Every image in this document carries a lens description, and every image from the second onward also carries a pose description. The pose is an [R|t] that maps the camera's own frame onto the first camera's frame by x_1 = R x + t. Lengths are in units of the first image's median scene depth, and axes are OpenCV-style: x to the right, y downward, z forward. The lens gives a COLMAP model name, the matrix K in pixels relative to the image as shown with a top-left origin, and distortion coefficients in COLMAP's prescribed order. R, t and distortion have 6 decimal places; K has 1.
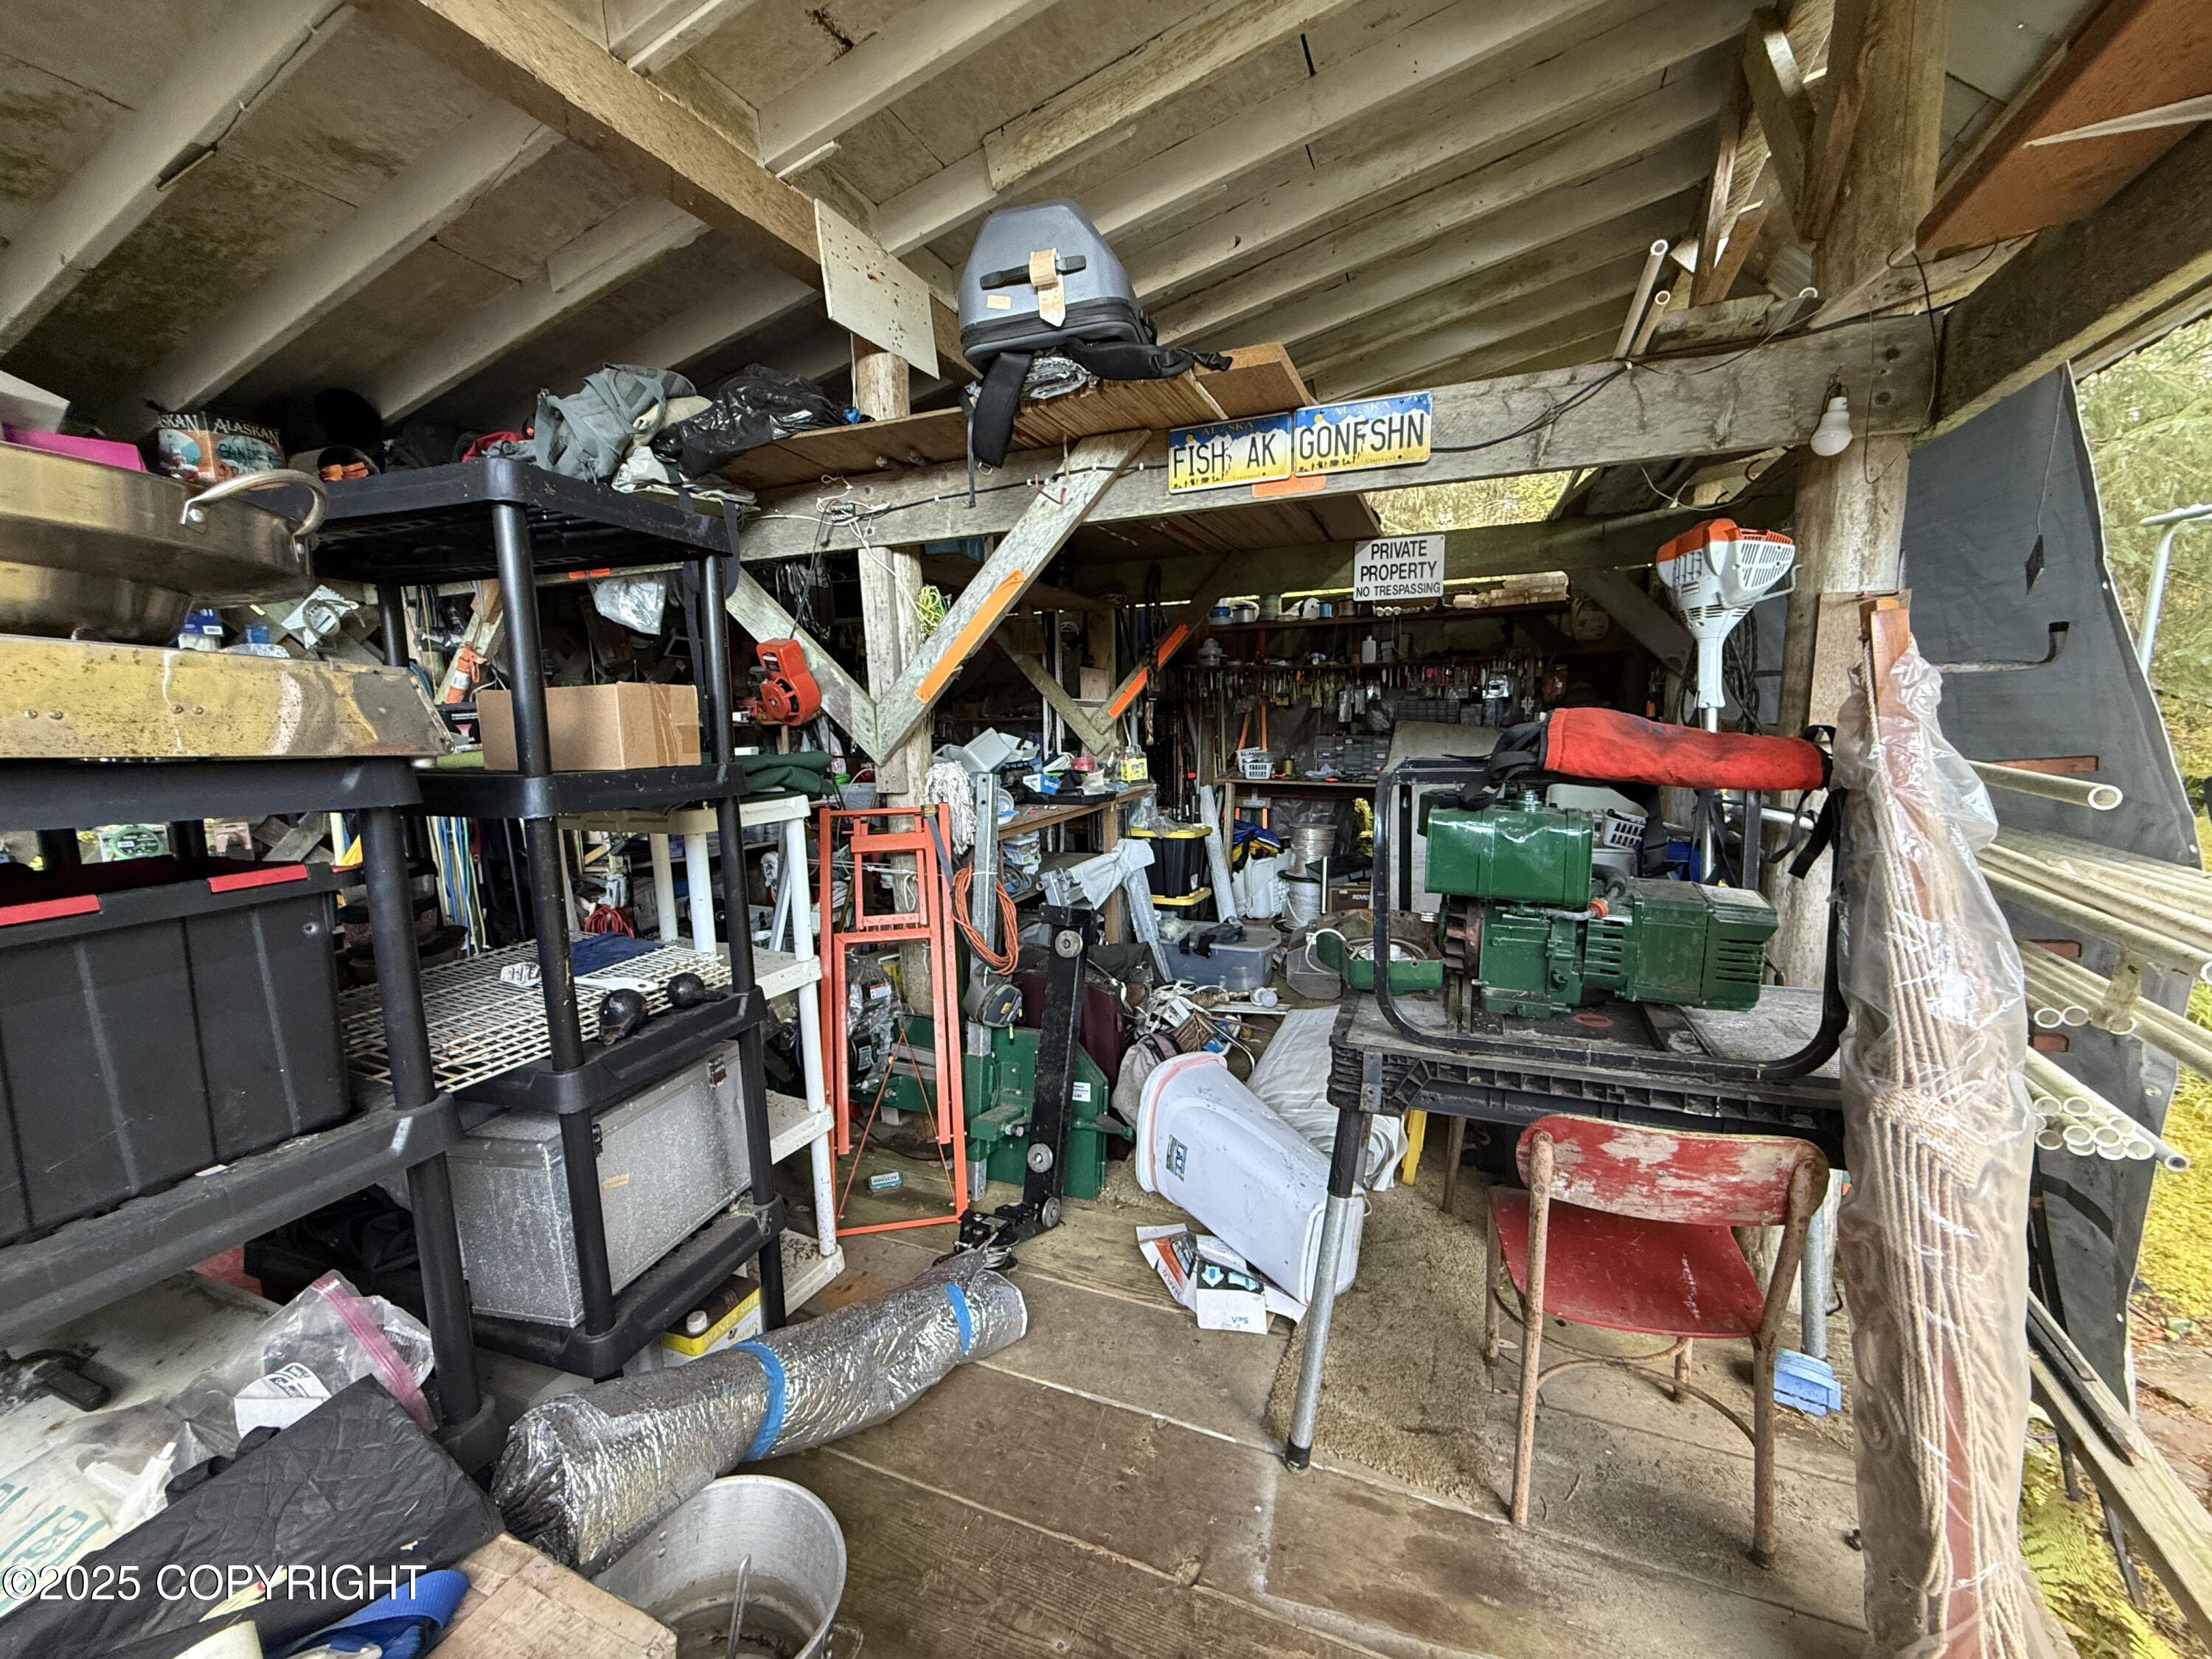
lens RADIAL K [[874.6, 0, 1101.6], [0, 874.6, 831.0], [0, 0, 1]] dist [-0.000100, -0.000622]
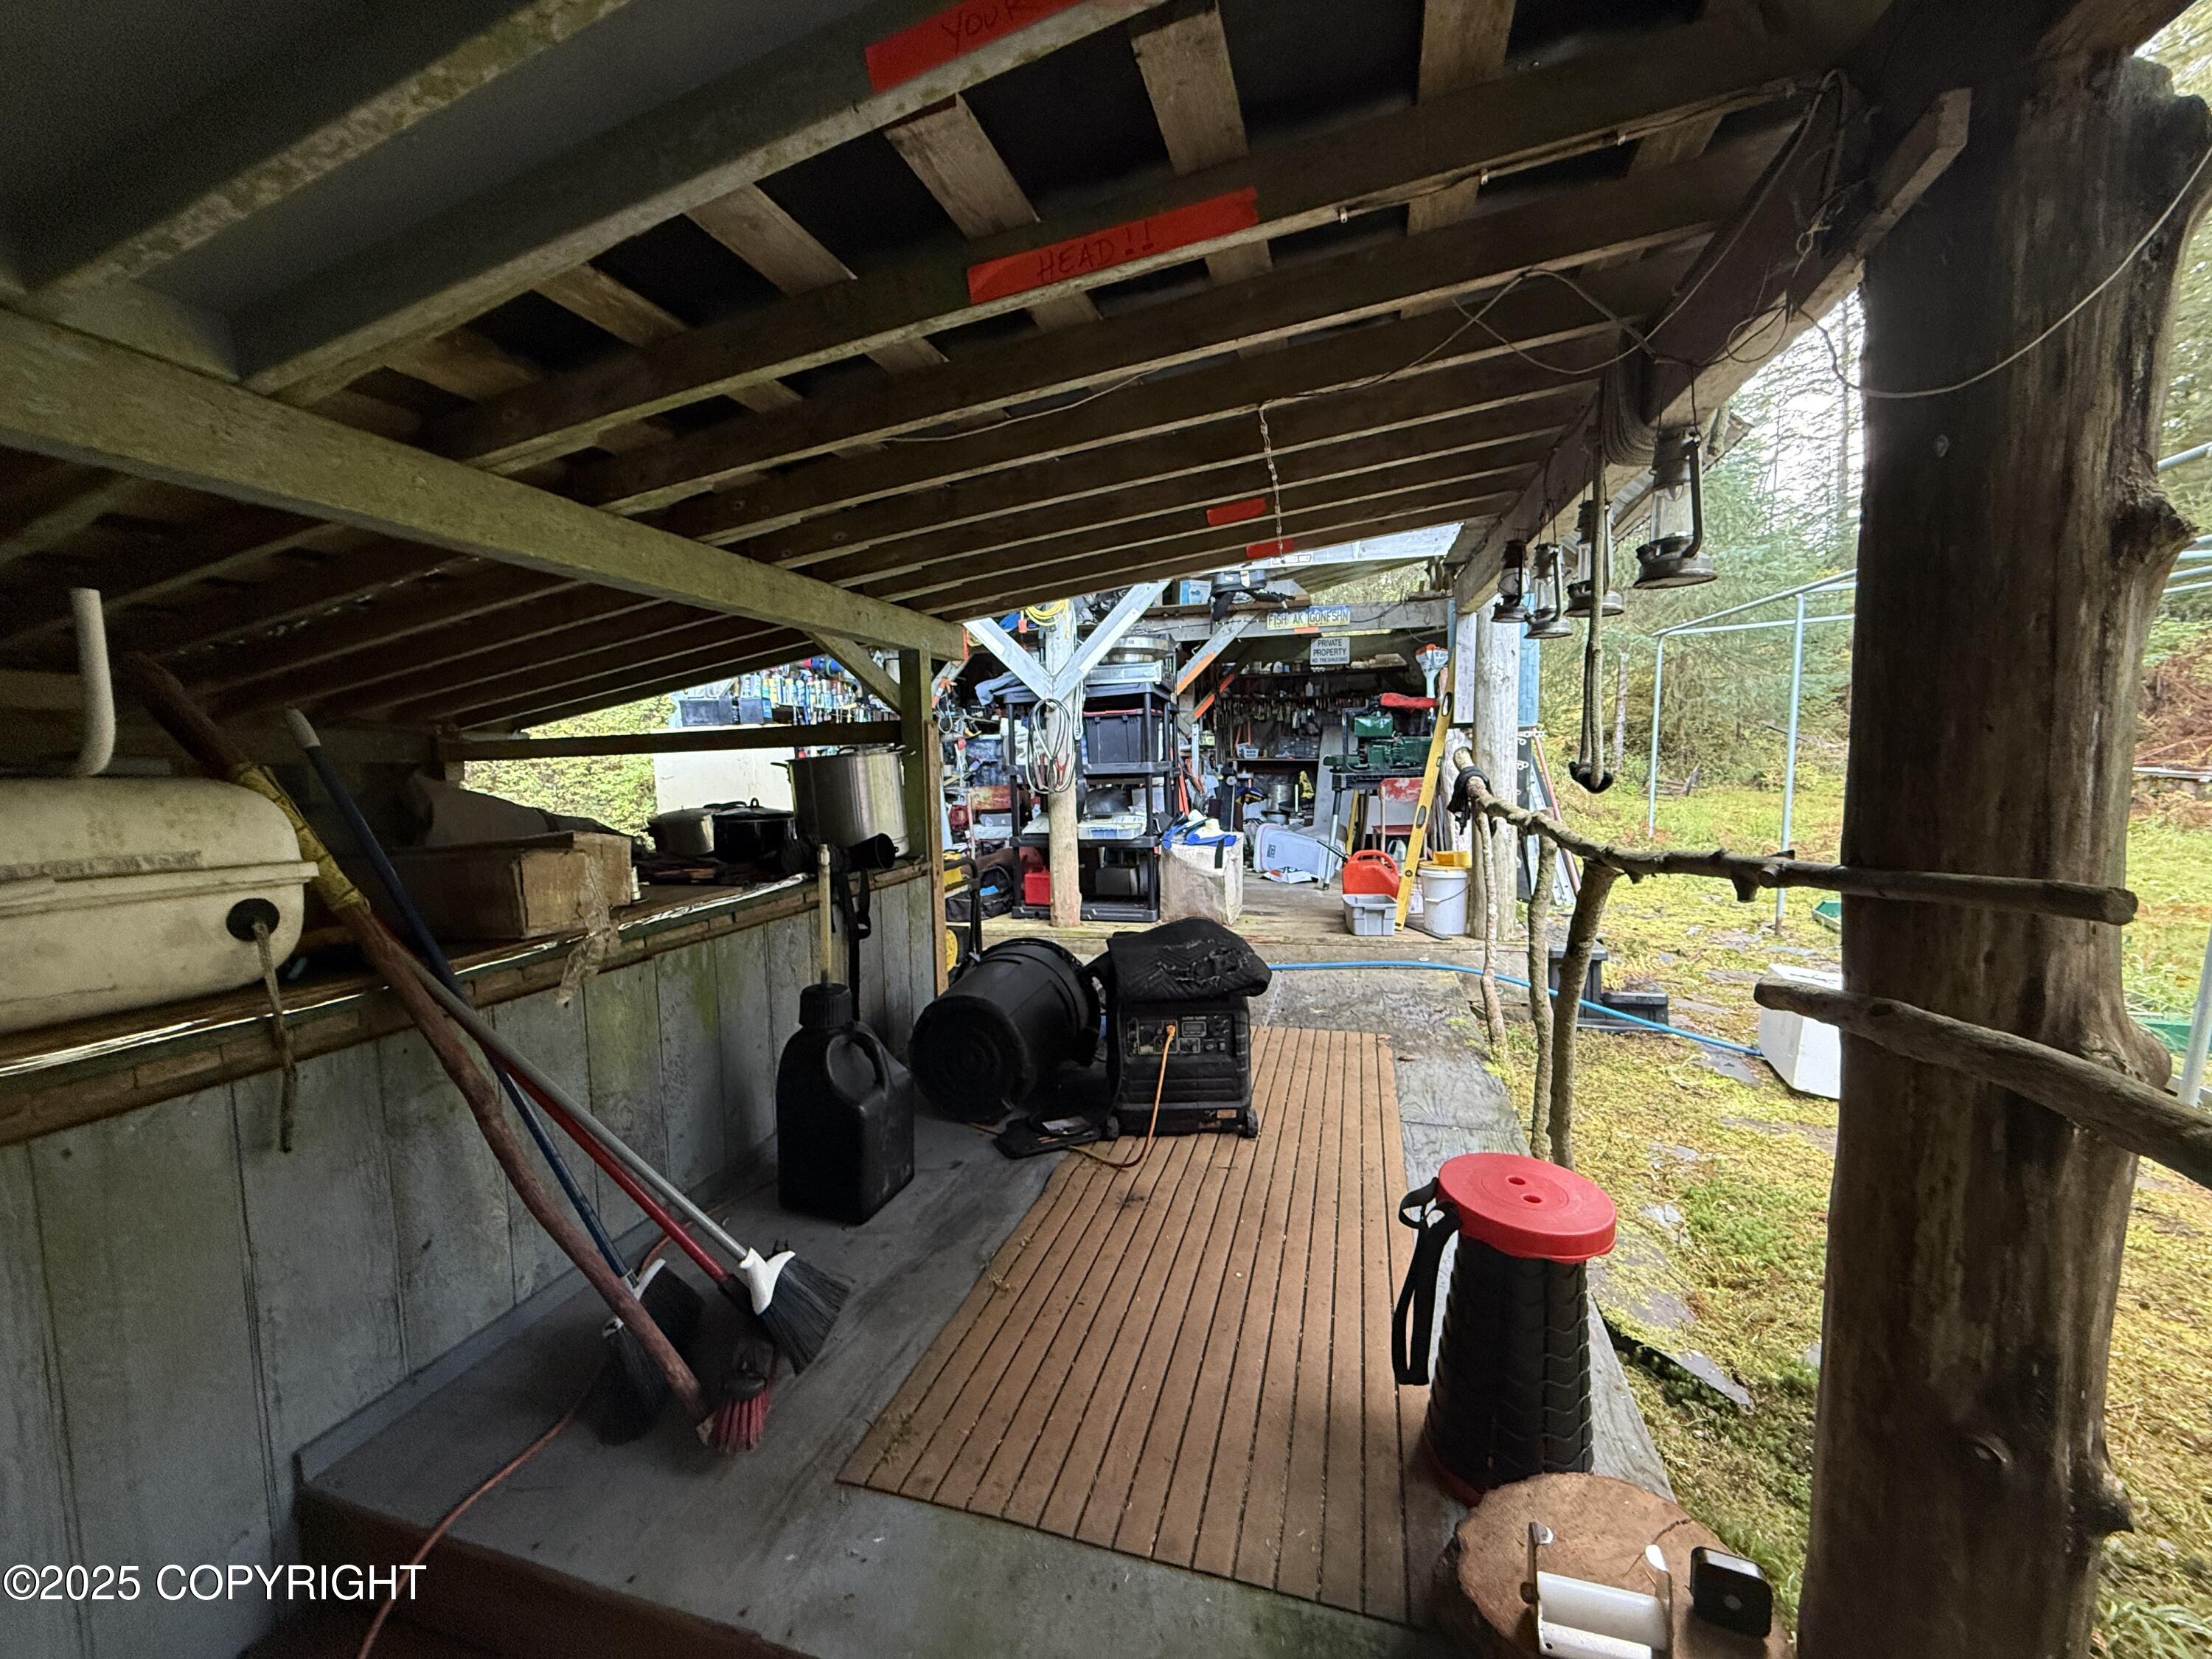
lens RADIAL K [[874.6, 0, 1101.6], [0, 874.6, 831.0], [0, 0, 1]] dist [-0.000100, -0.000622]
pose [[0.993607, -0.004093, 0.112818, -0.407387], [0.010954, 0.998123, -0.060259, 0.239155], [-0.112360, 0.061110, 0.991787, -0.929301]]
